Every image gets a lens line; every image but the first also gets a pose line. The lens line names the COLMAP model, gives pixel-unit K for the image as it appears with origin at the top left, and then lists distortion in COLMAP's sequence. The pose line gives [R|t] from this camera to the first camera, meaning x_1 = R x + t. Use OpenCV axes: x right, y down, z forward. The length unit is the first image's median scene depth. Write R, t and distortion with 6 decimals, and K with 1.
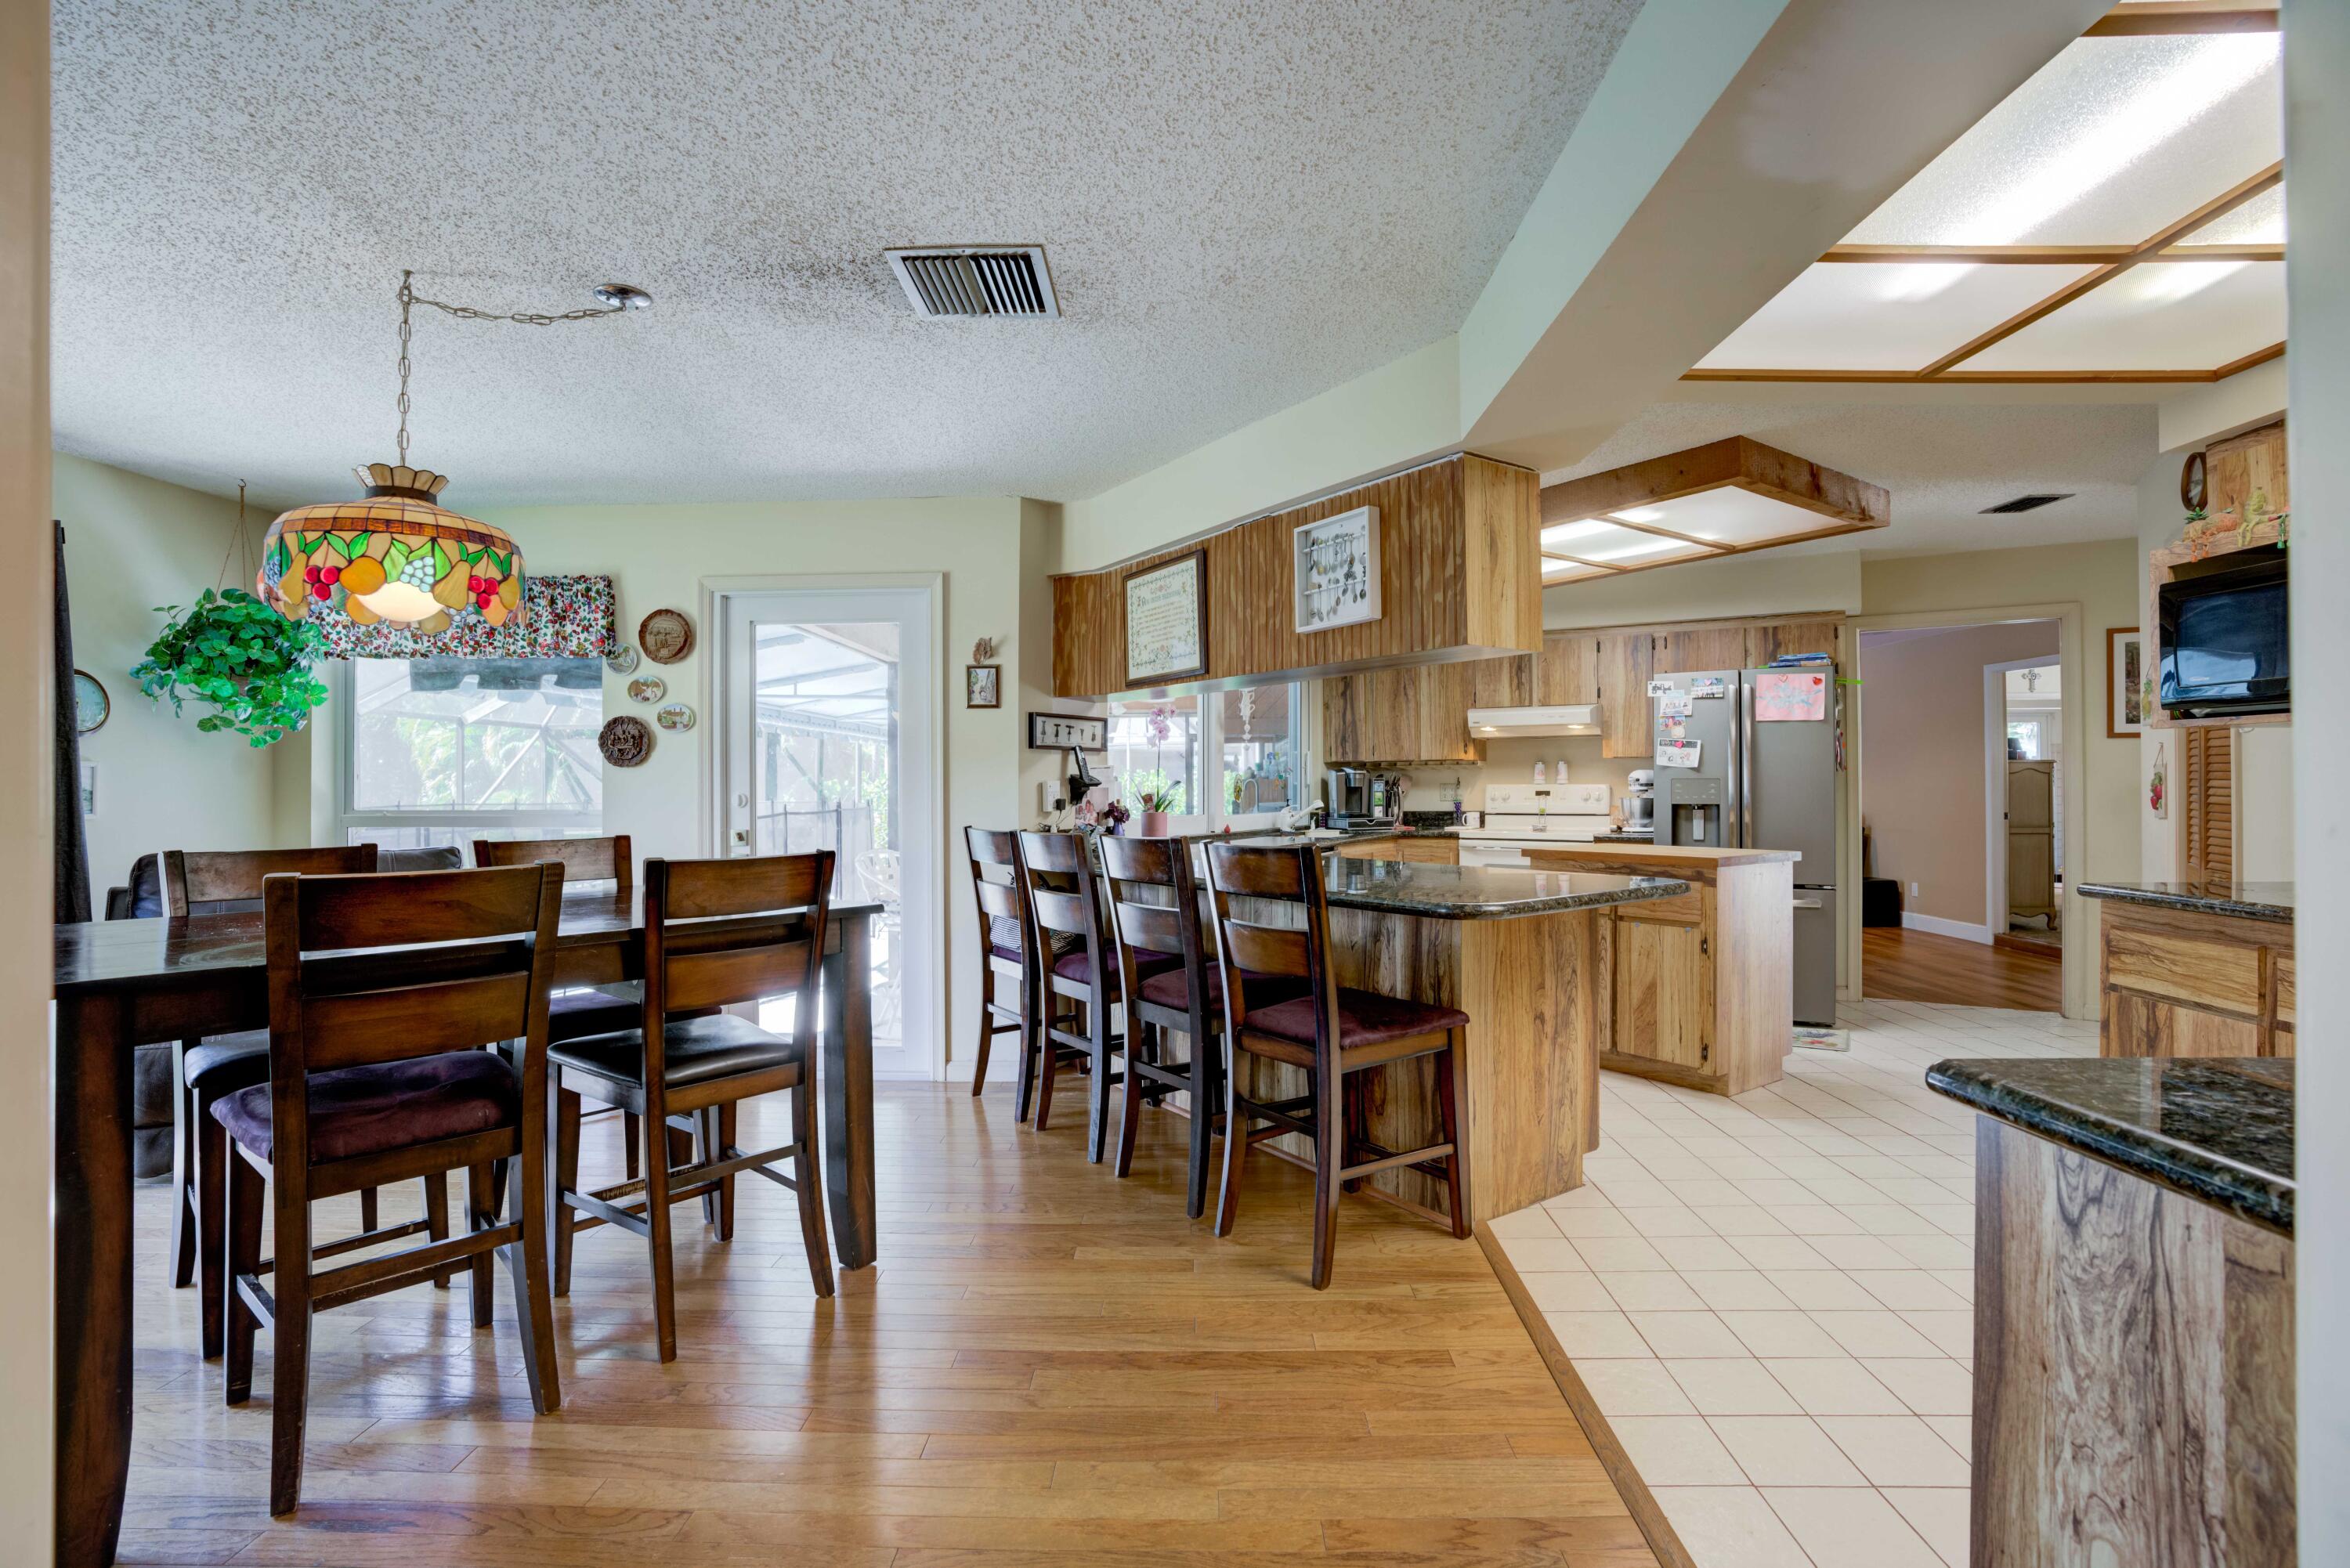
lens RADIAL K [[1072.4, 0, 1175.0], [0, 1072.4, 784.0], [0, 0, 1]] dist [-0.078735, 0.032032]
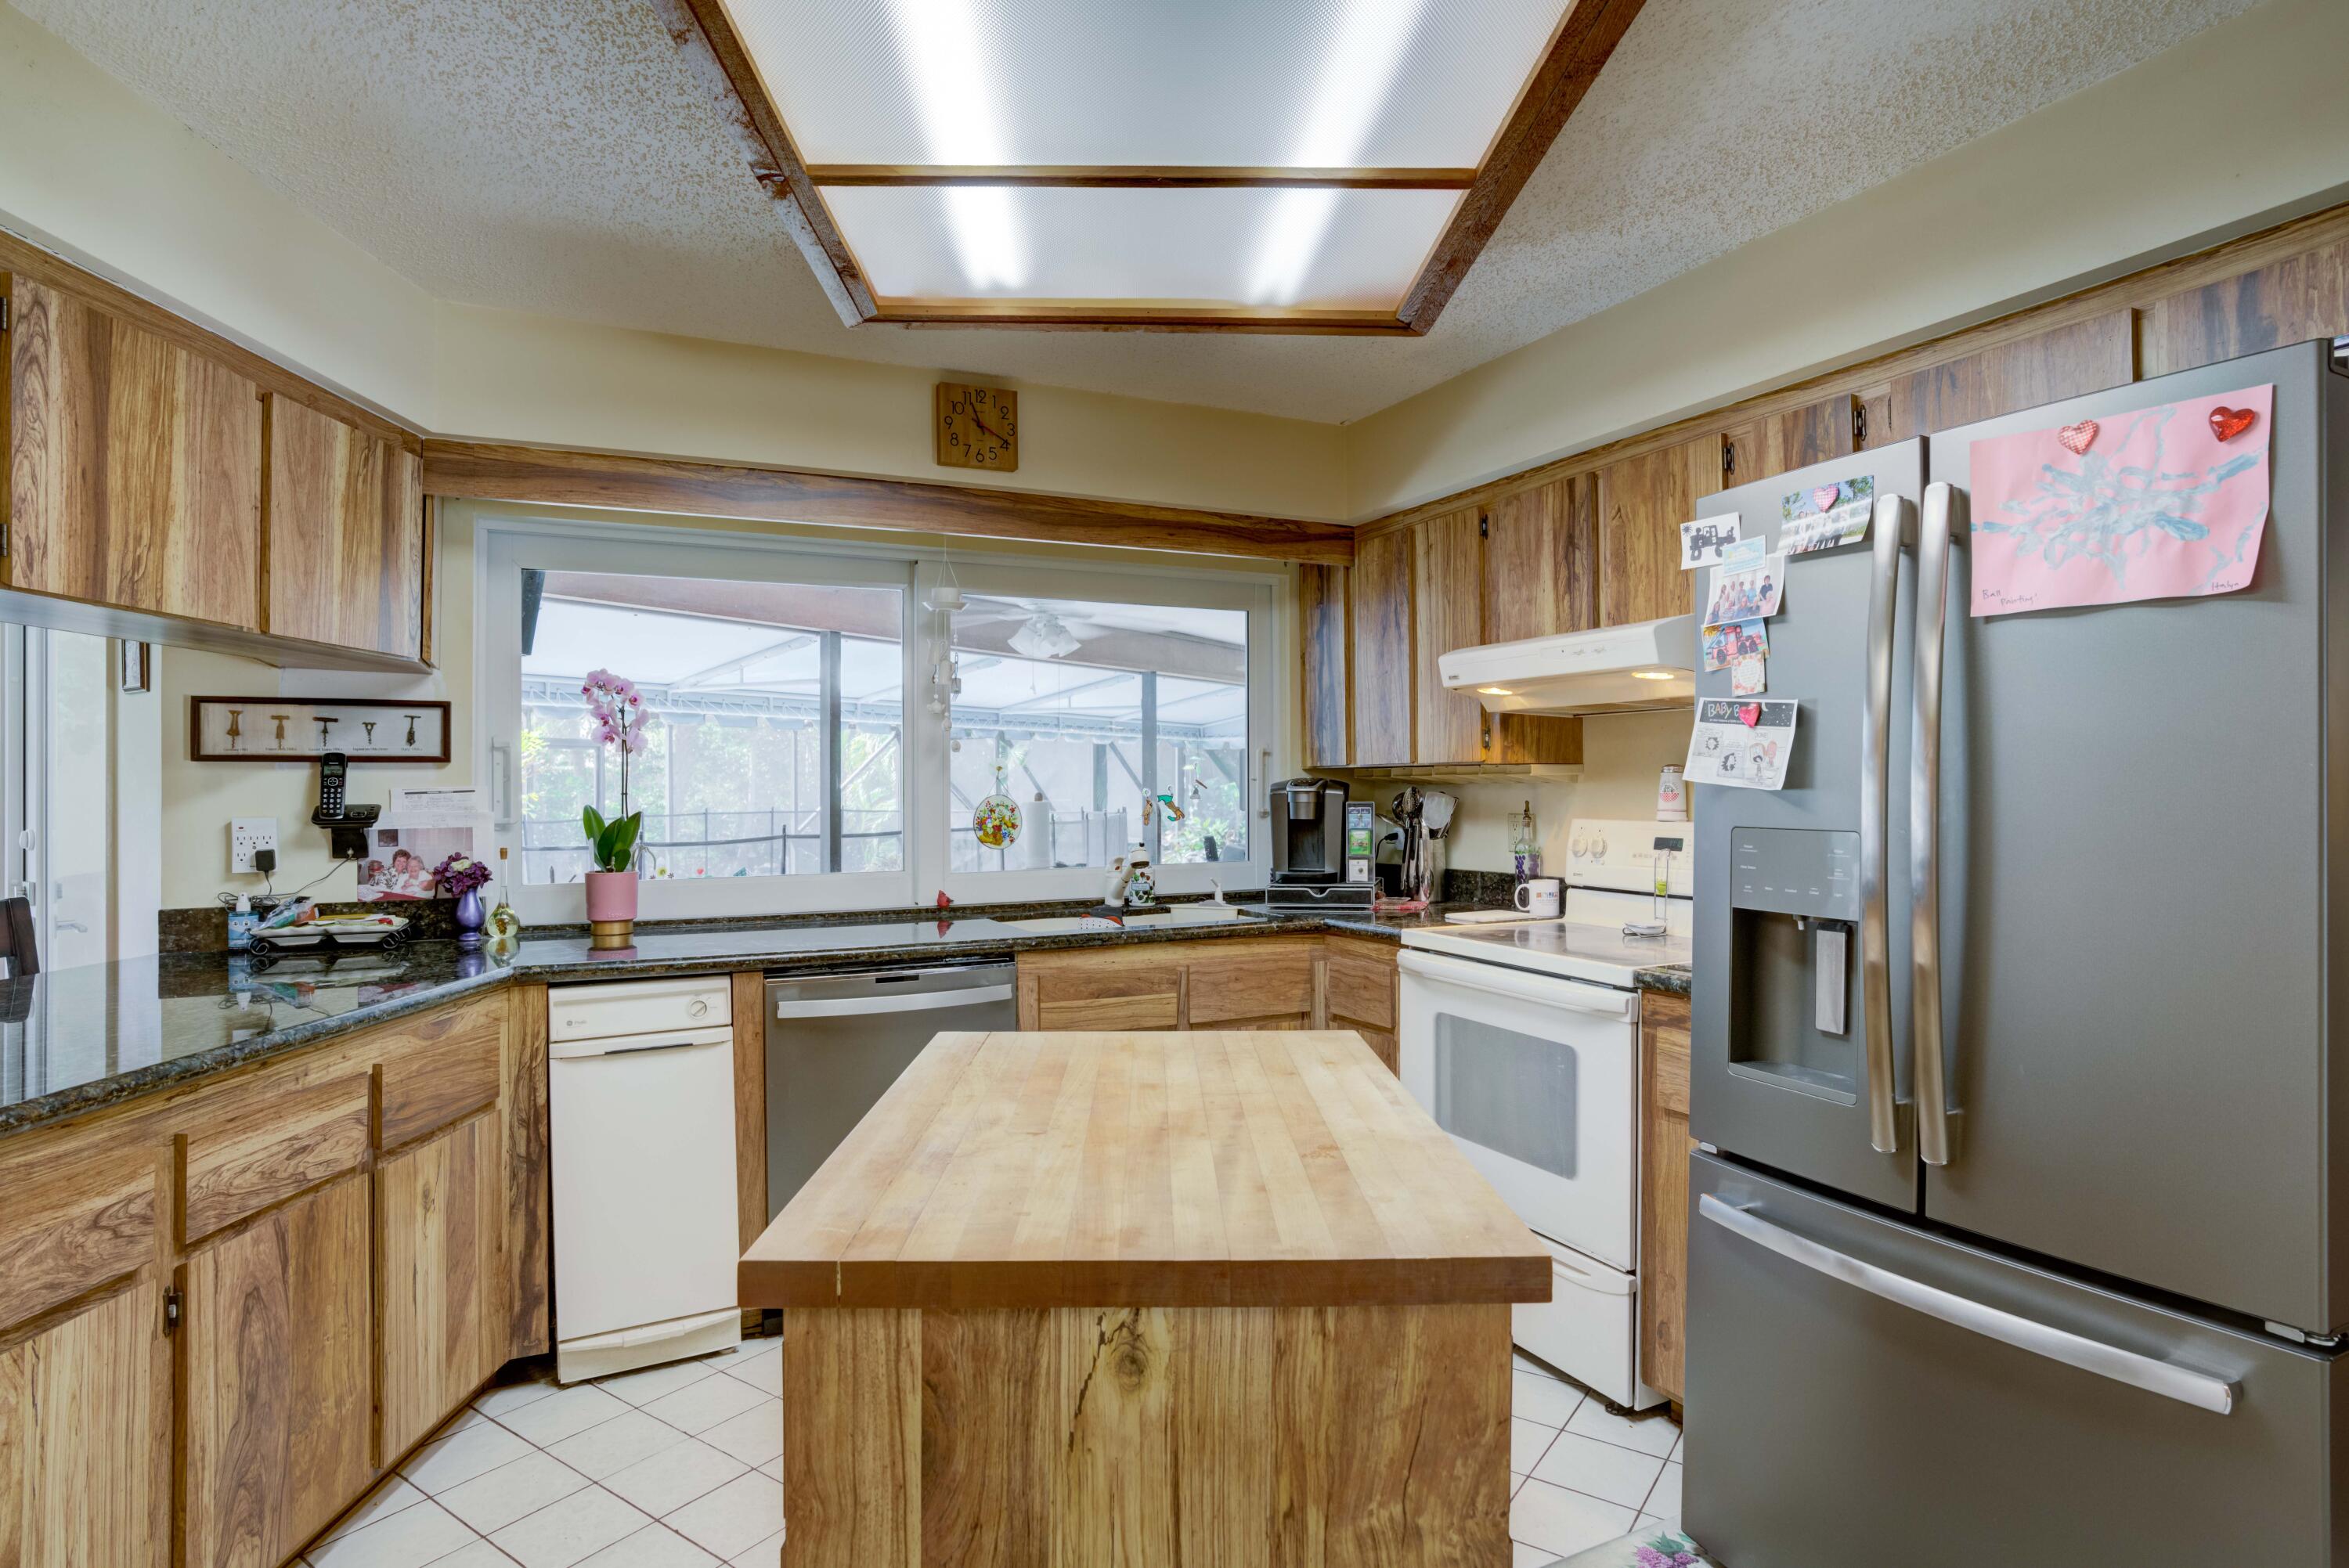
lens RADIAL K [[1220.2, 0, 1174.5], [0, 1220.2, 784.0], [0, 0, 1]] dist [-0.061860, 0.032525]
pose [[0.846074, 0.001390, -0.533064, 0.570418], [-0.000282, 0.999998, 0.002159, -0.020218], [0.533066, -0.001676, 0.846072, 0.672013]]
